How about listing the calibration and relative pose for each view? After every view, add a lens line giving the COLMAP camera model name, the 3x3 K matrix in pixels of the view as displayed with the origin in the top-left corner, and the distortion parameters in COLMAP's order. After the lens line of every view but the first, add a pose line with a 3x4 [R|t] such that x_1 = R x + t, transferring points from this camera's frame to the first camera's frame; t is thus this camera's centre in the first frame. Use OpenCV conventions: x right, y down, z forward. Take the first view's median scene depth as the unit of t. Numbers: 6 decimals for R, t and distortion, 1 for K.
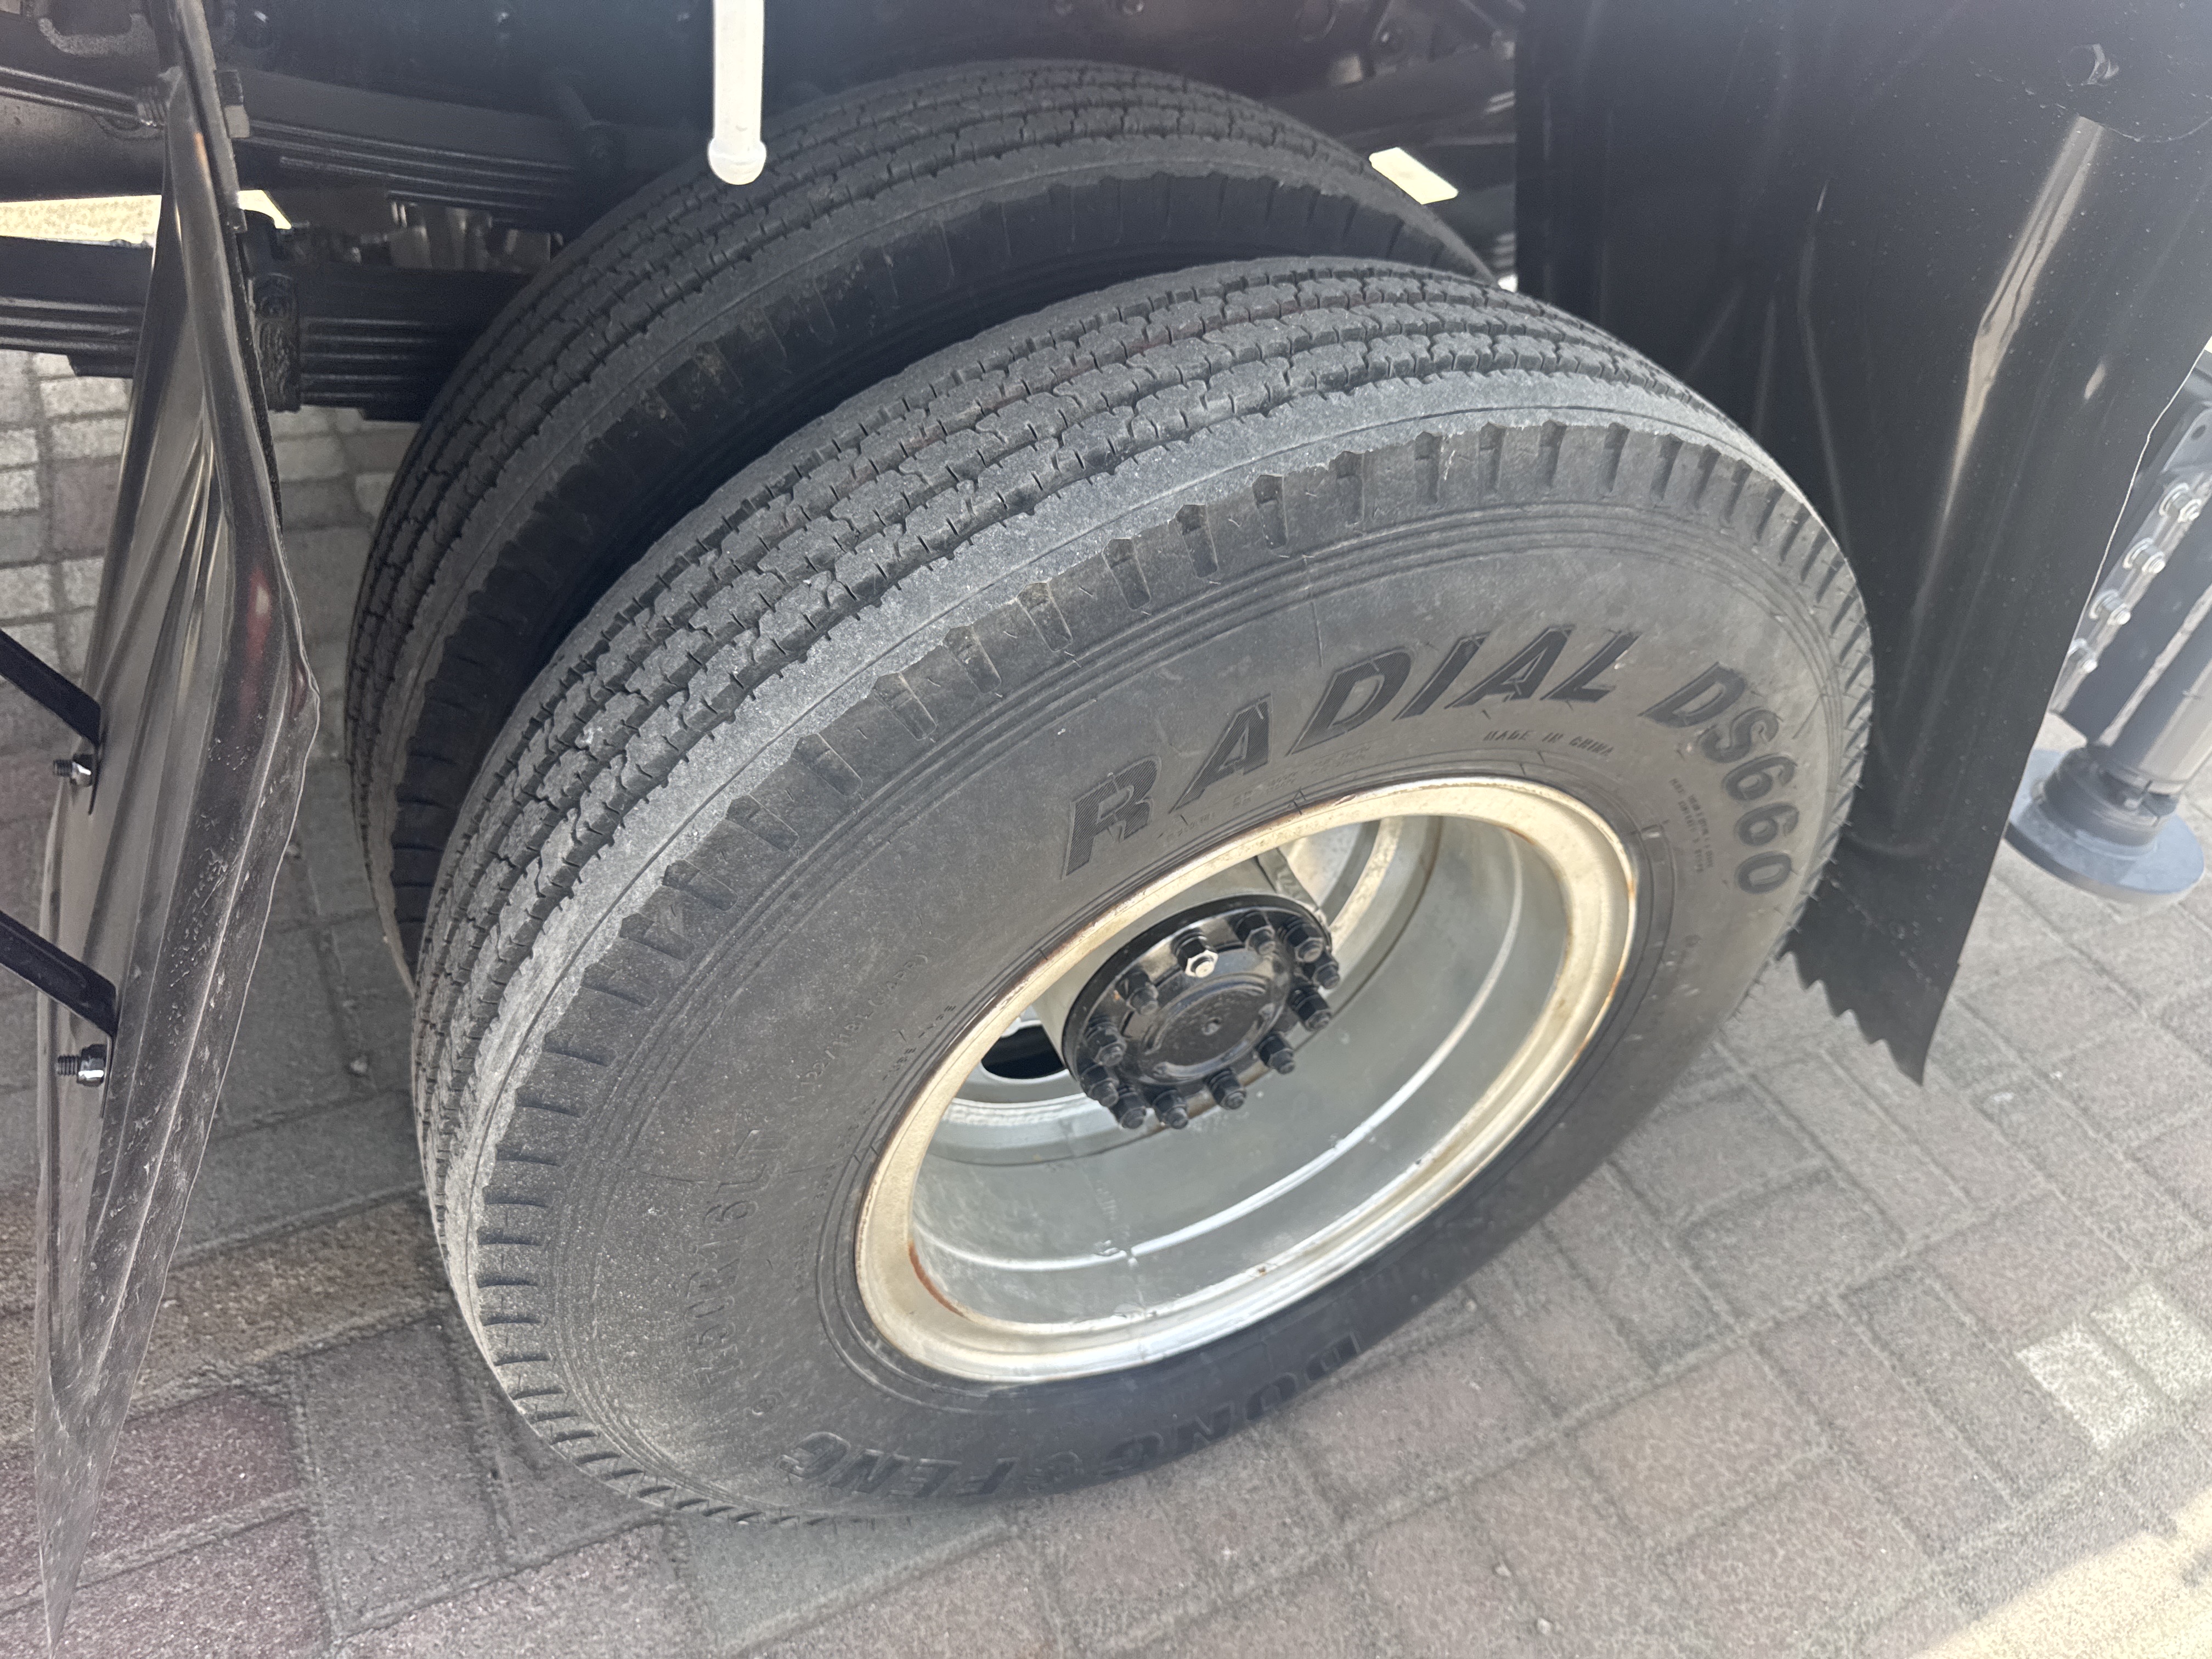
lens RADIAL K [[1579.1, 0, 1106.0], [0, 1579.1, 829.5], [0, 0, 1]] dist [0.070886, -0.083334]
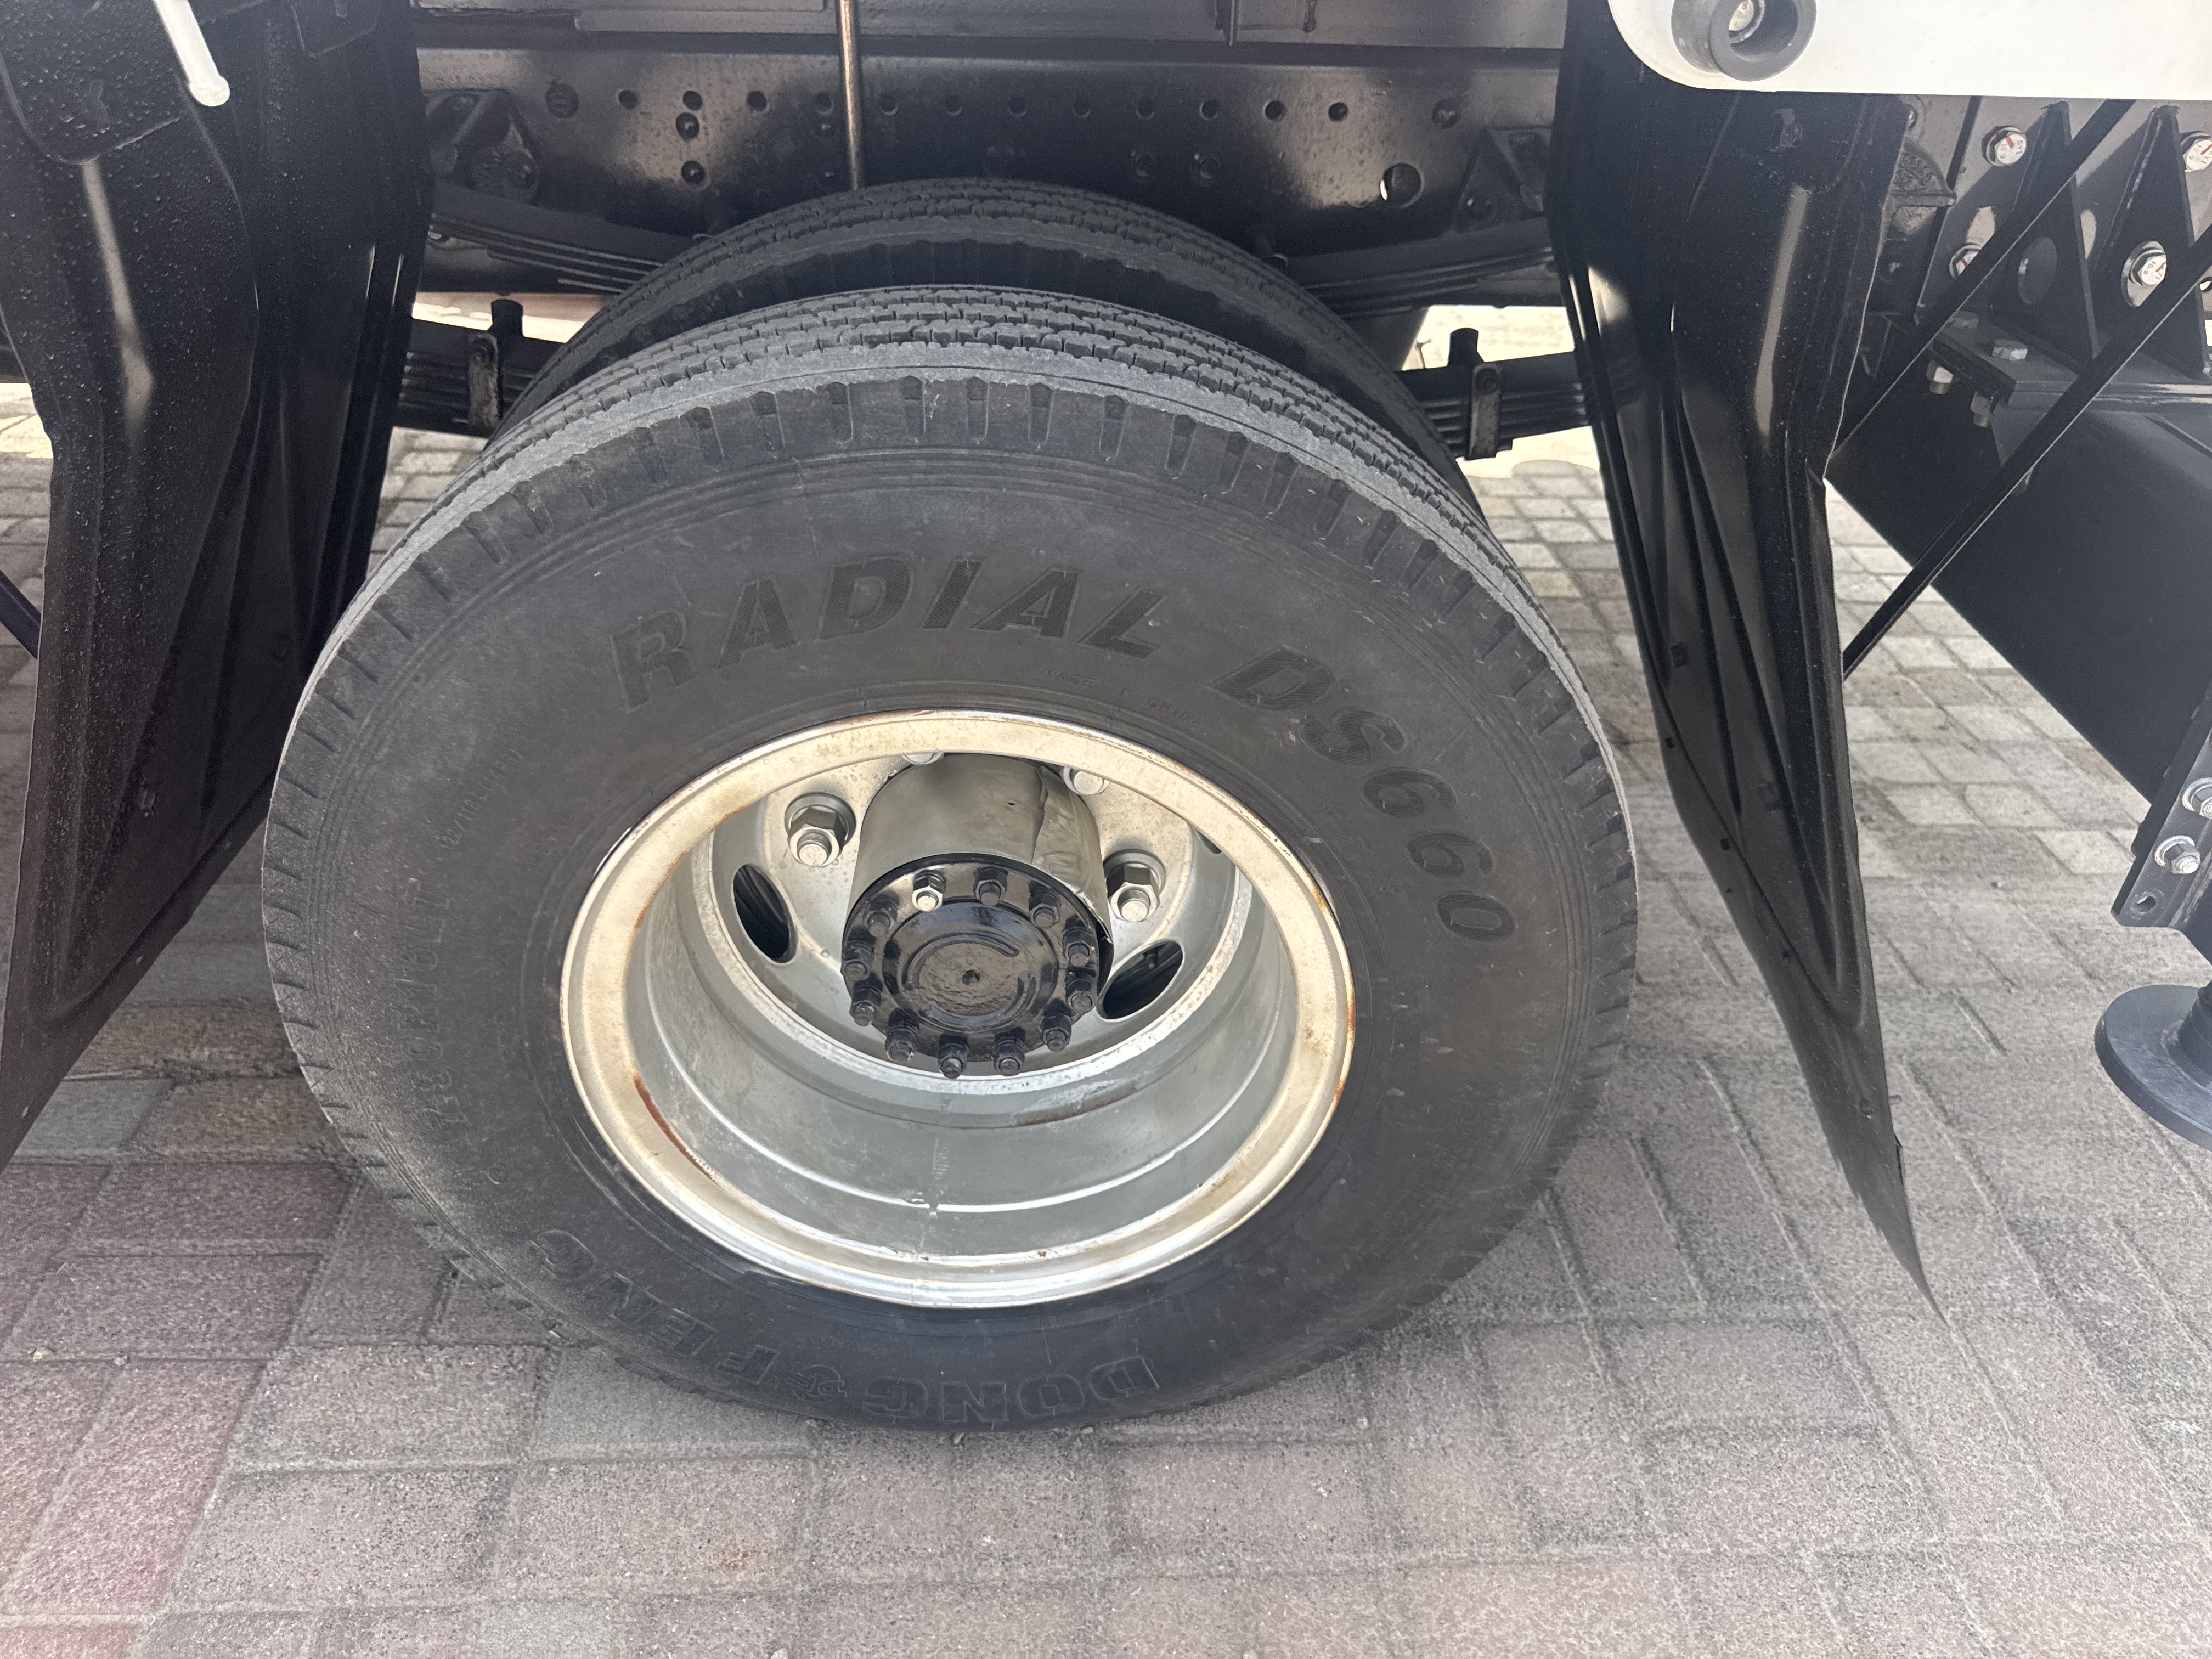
lens RADIAL K [[1509.6, 0, 1086.4], [0, 1509.6, 817.0], [0, 0, 1]] dist [0.095380, -0.138130]
pose [[0.915080, 0.135140, -0.379956, 0.799879], [-0.199247, 0.970658, -0.134628, 0.209824], [0.350614, 0.198900, 0.915155, 0.030961]]
